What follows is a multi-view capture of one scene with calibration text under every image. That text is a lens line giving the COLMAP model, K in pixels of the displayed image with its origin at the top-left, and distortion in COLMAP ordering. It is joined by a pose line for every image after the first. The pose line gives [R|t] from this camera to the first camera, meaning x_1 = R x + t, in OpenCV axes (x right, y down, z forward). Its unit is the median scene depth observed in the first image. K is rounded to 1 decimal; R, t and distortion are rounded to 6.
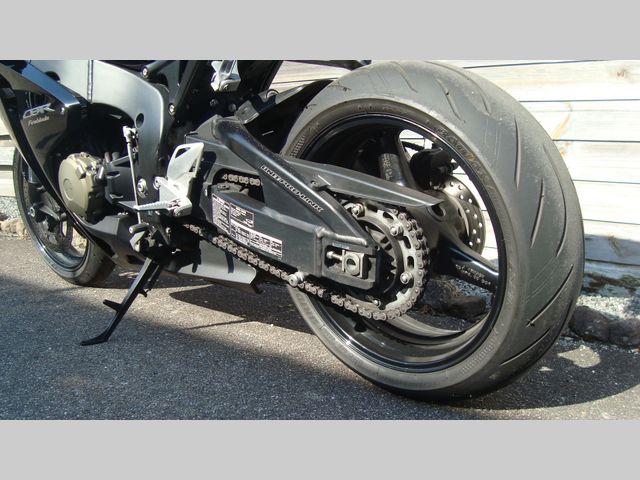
lens RADIAL K [[618.1, 0, 316.0], [0, 618.1, 242.7], [0, 0, 1]] dist [-0.099967, 0.000000]
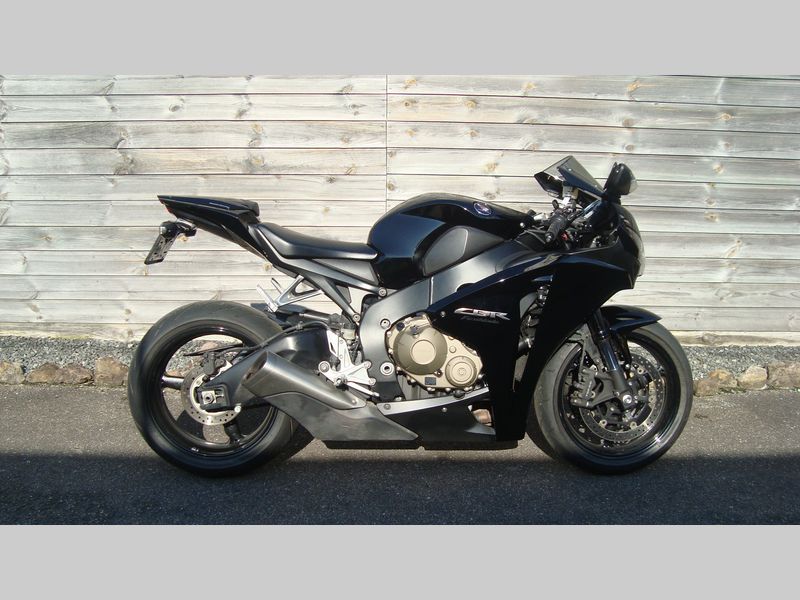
lens RADIAL K [[772.6, 0, 394.4], [0, 772.6, 304.1], [0, 0, 1]] dist [-0.099967, 0.000000]
pose [[0.771570, -0.189766, 0.607181, -1.476679], [0.090047, 0.977440, 0.191058, -0.669714], [-0.629740, -0.092740, 0.771251, -0.515242]]
